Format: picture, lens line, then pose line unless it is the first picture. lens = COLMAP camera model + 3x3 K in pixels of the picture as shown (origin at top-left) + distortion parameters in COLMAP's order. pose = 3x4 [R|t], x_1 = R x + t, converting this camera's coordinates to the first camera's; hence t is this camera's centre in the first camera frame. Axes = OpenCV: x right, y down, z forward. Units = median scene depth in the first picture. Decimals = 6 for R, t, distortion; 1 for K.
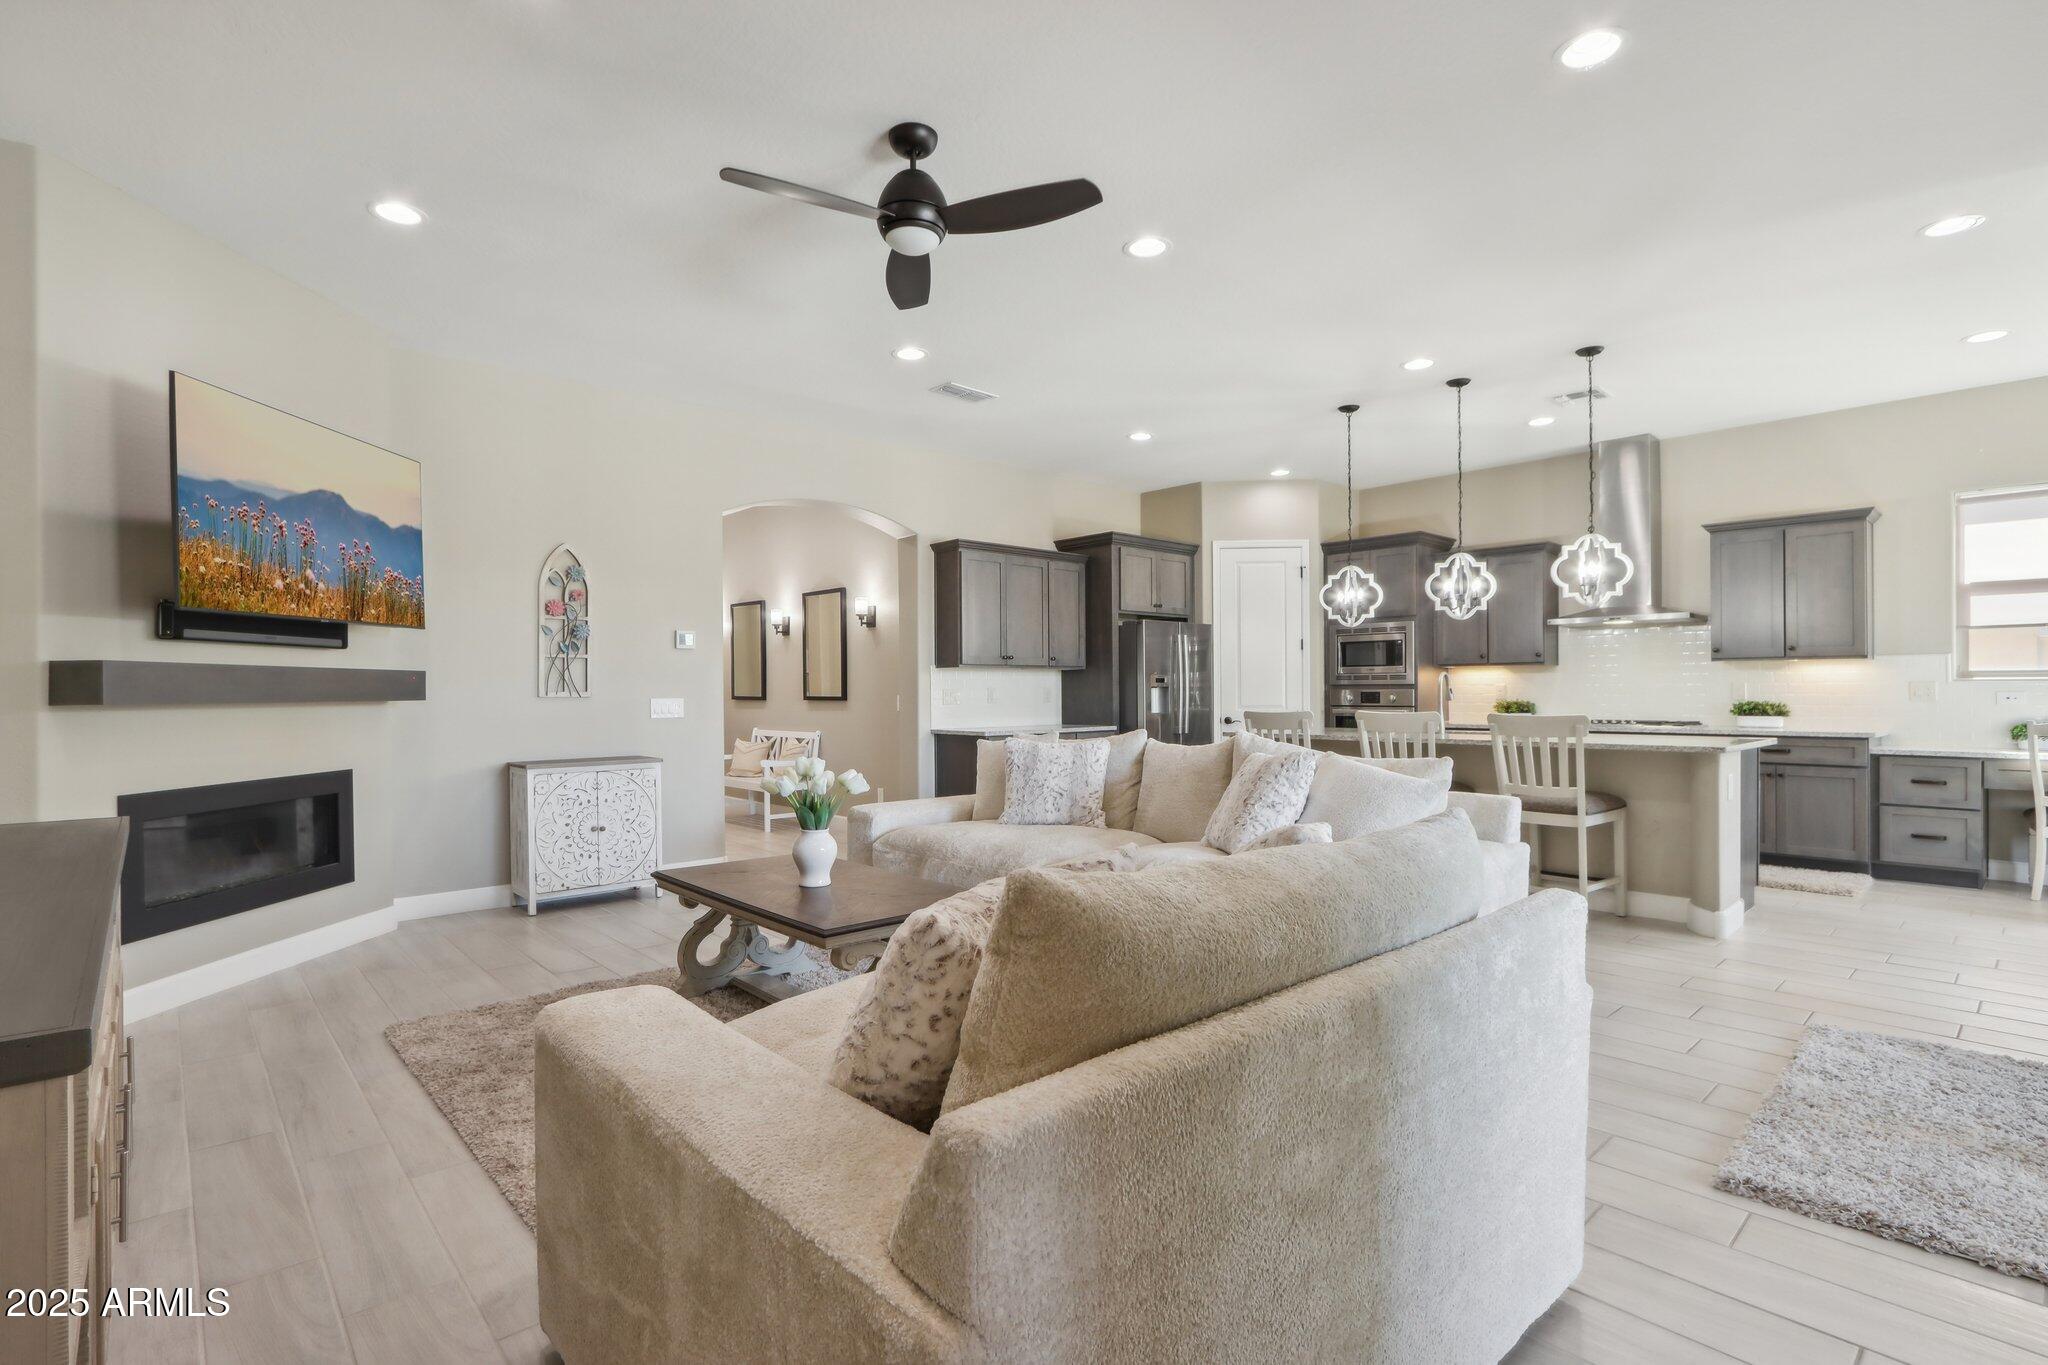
lens RADIAL K [[998.3, 0, 988.1], [0, 998.3, 680.5], [0, 0, 1]] dist [-0.020359, 0.001982]
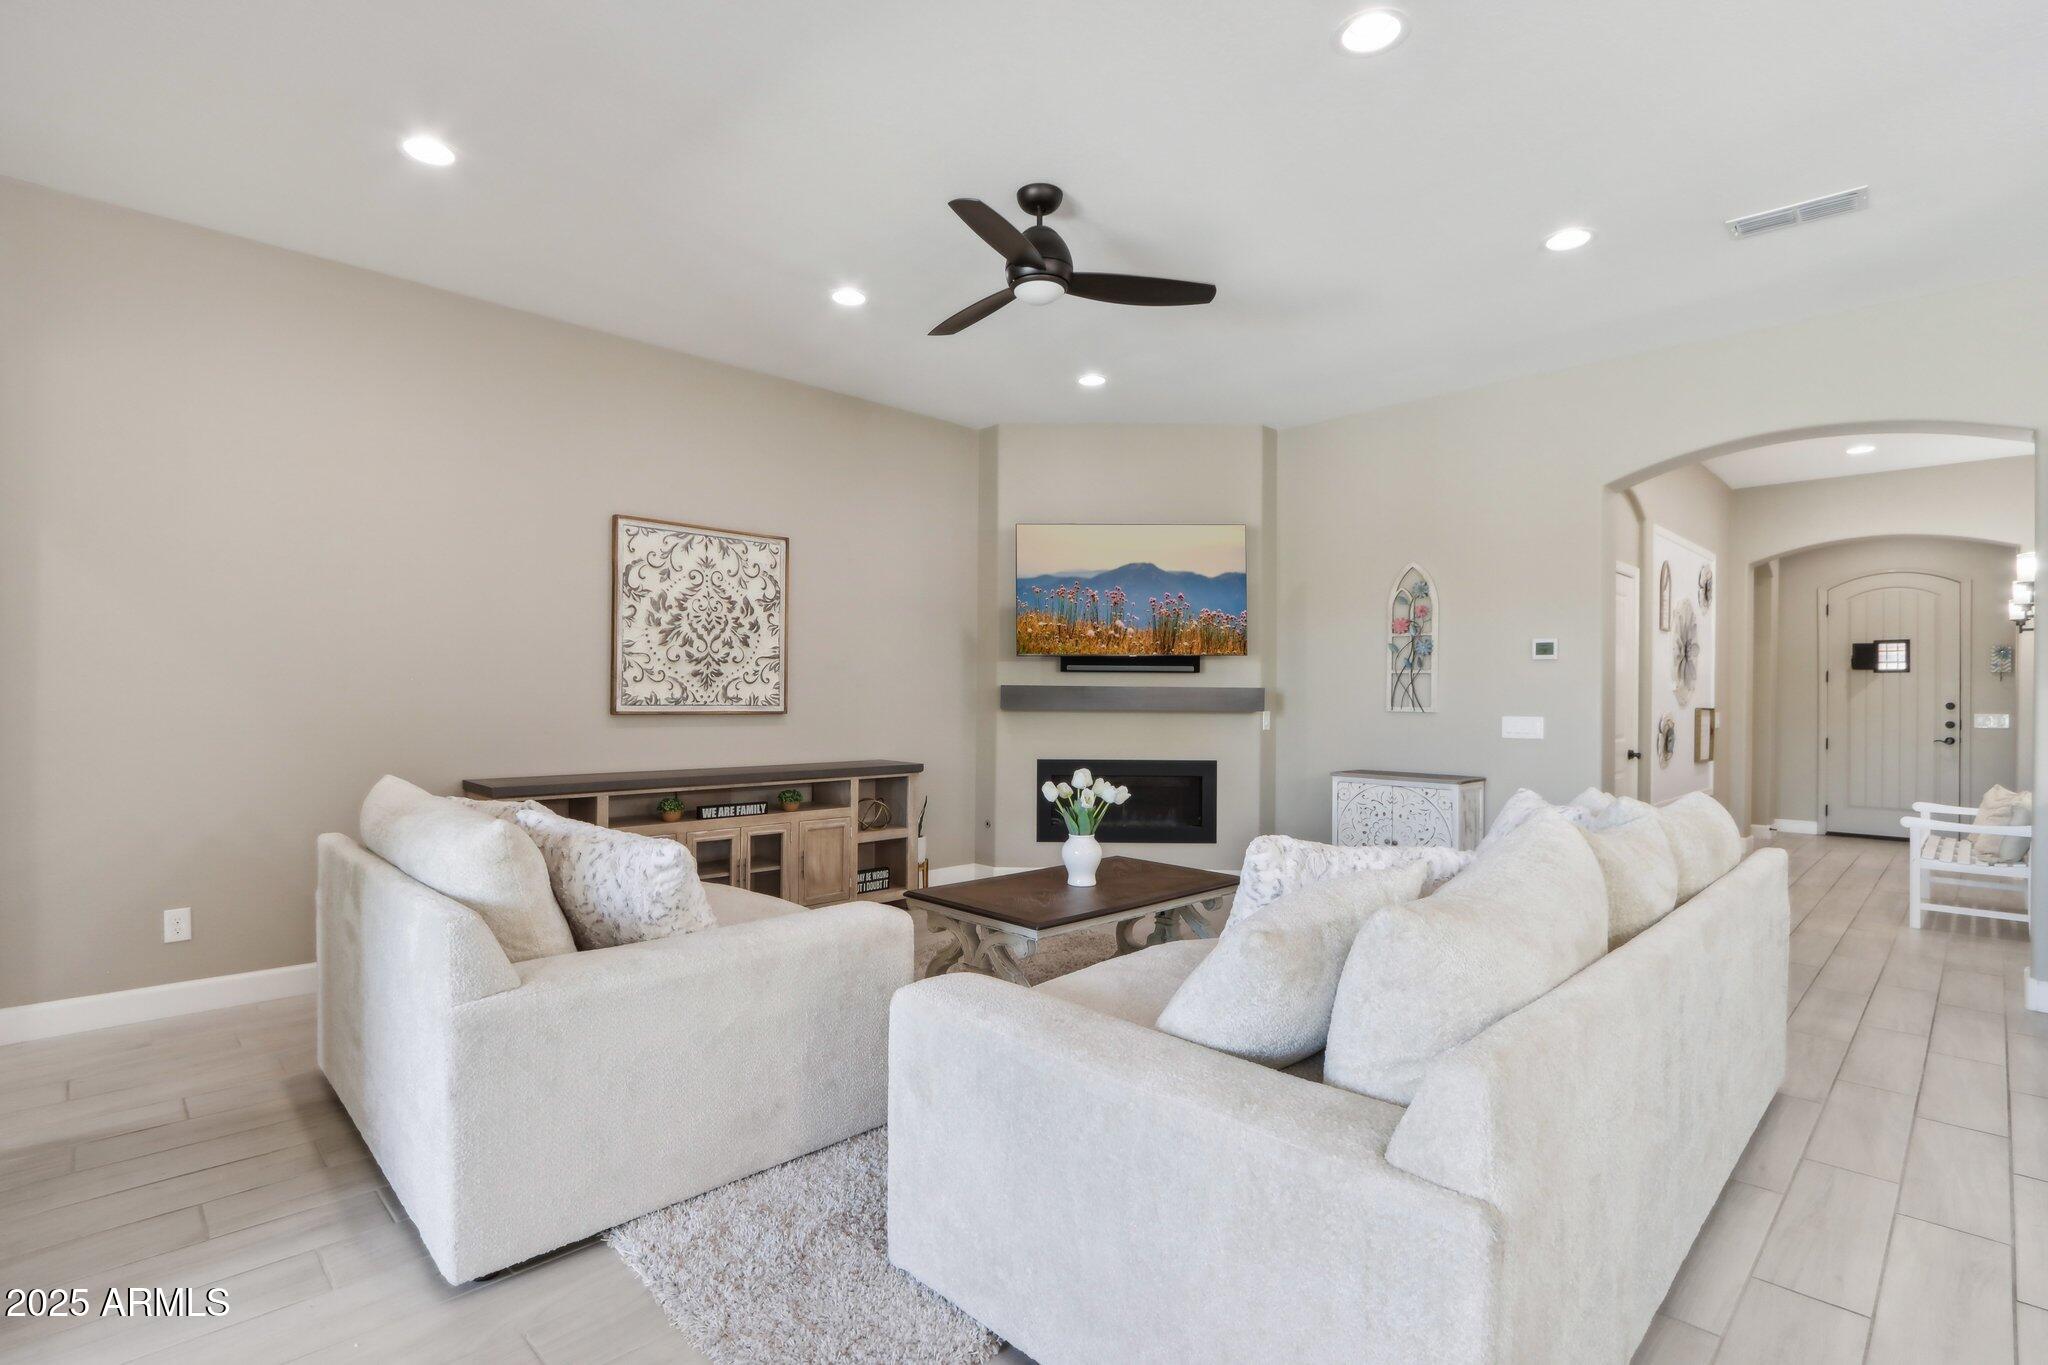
lens RADIAL K [[970.8, 0, 979.3], [0, 970.8, 686.3], [0, 0, 1]] dist [-0.013252, 0.000291]
pose [[0.029719, -0.000433, -0.999558, 0.541478], [0.000927, 0.999999, -0.000406, -0.008640], [0.999558, -0.000914, 0.029720, 0.523412]]
